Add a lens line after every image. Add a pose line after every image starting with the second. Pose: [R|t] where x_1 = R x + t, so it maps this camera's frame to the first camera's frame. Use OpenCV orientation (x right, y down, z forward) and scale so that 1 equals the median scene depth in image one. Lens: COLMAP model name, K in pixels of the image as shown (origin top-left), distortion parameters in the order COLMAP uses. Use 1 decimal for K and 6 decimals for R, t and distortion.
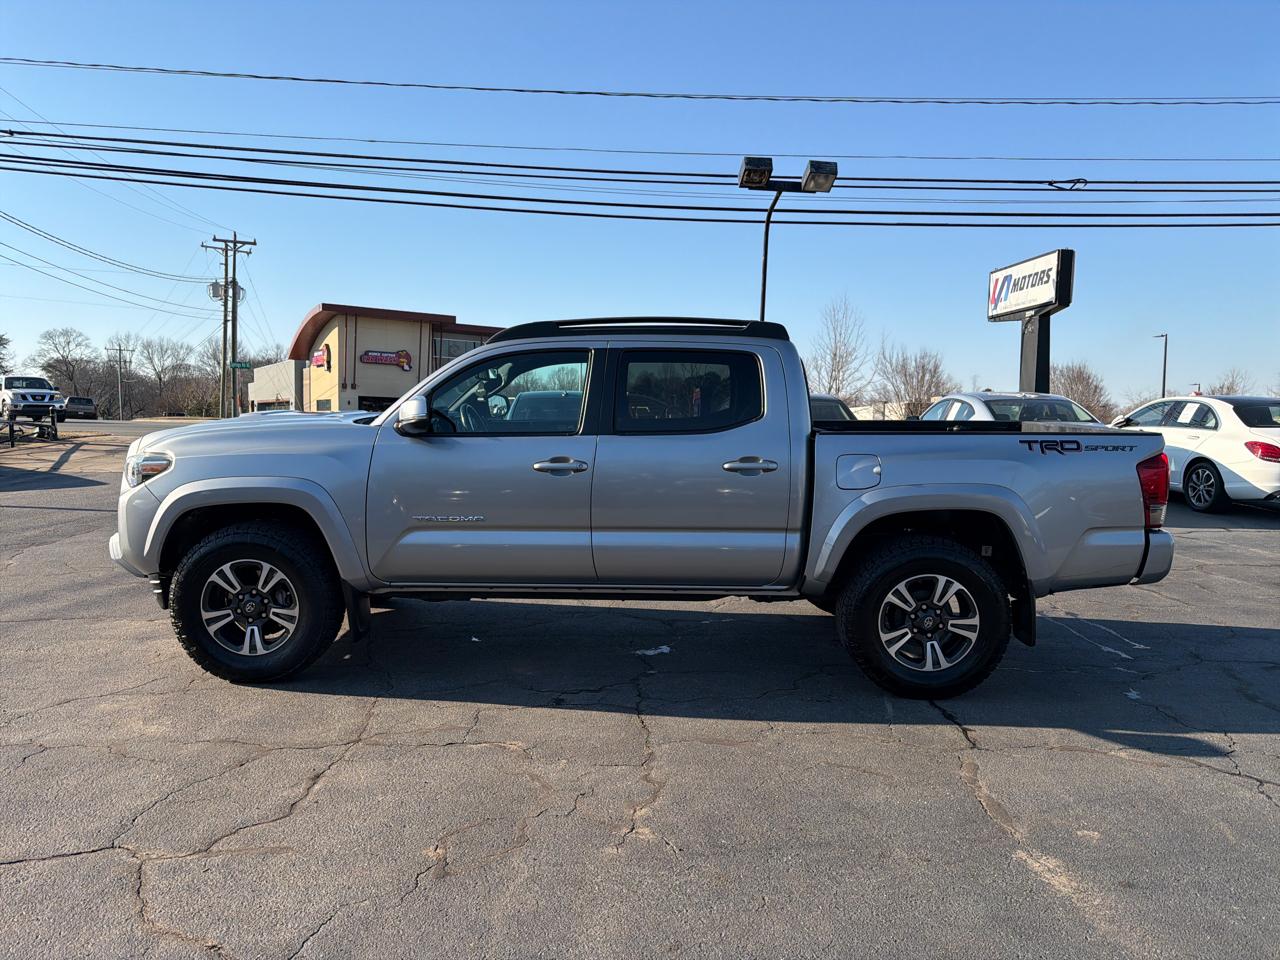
lens RADIAL K [[891.8, 0, 635.4], [0, 891.8, 487.2], [0, 0, 1]] dist [0.031831, -0.039382]
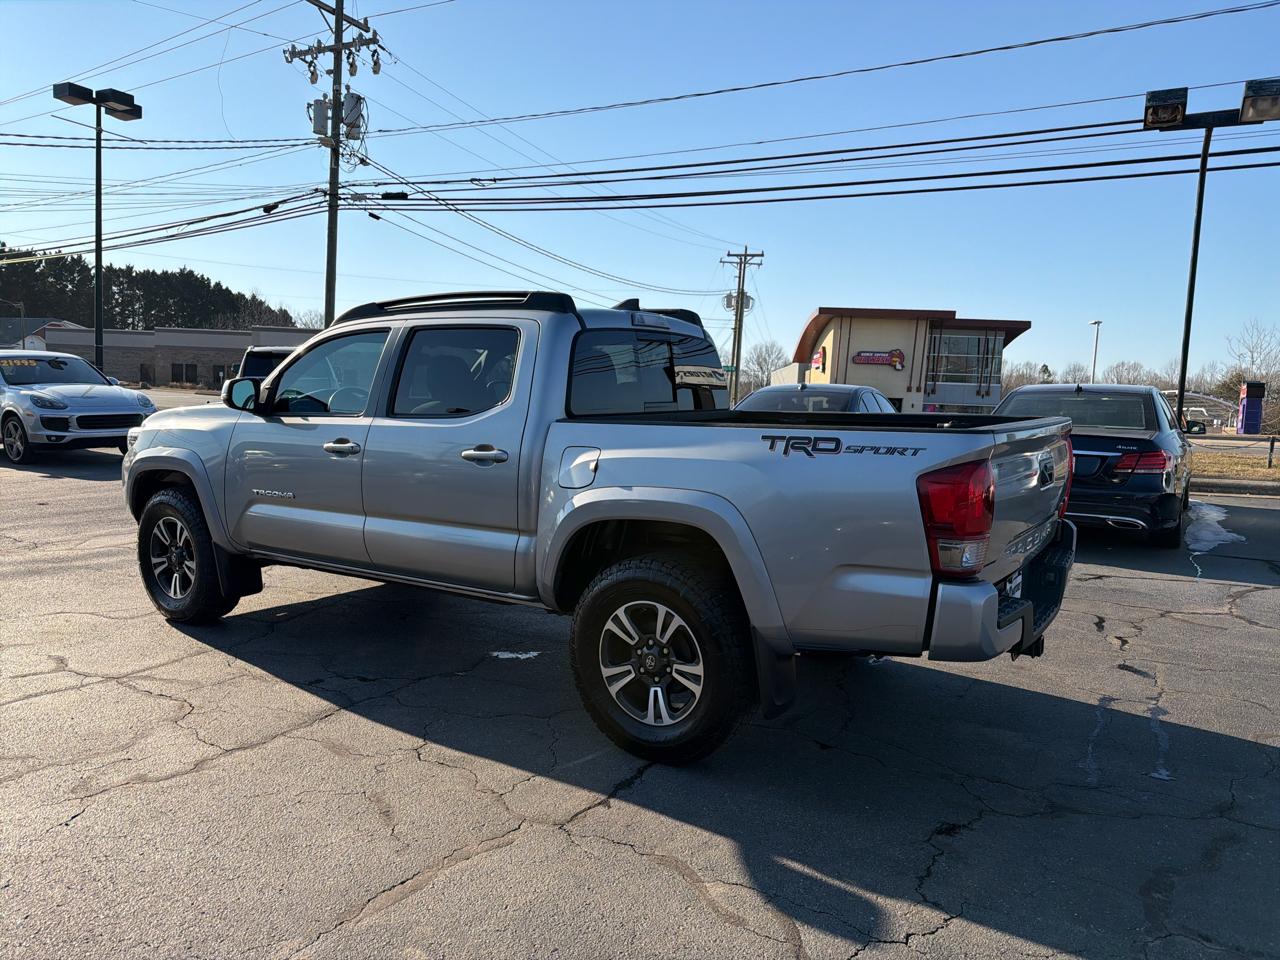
lens RADIAL K [[902.5, 0, 646.1], [0, 902.5, 479.5], [0, 0, 1]] dist [0.006986, 0.003301]
pose [[0.831880, 0.052076, -0.552507, 0.211710], [-0.059099, 0.998239, 0.005107, -0.003990], [0.551800, 0.028404, 0.833493, 0.091614]]
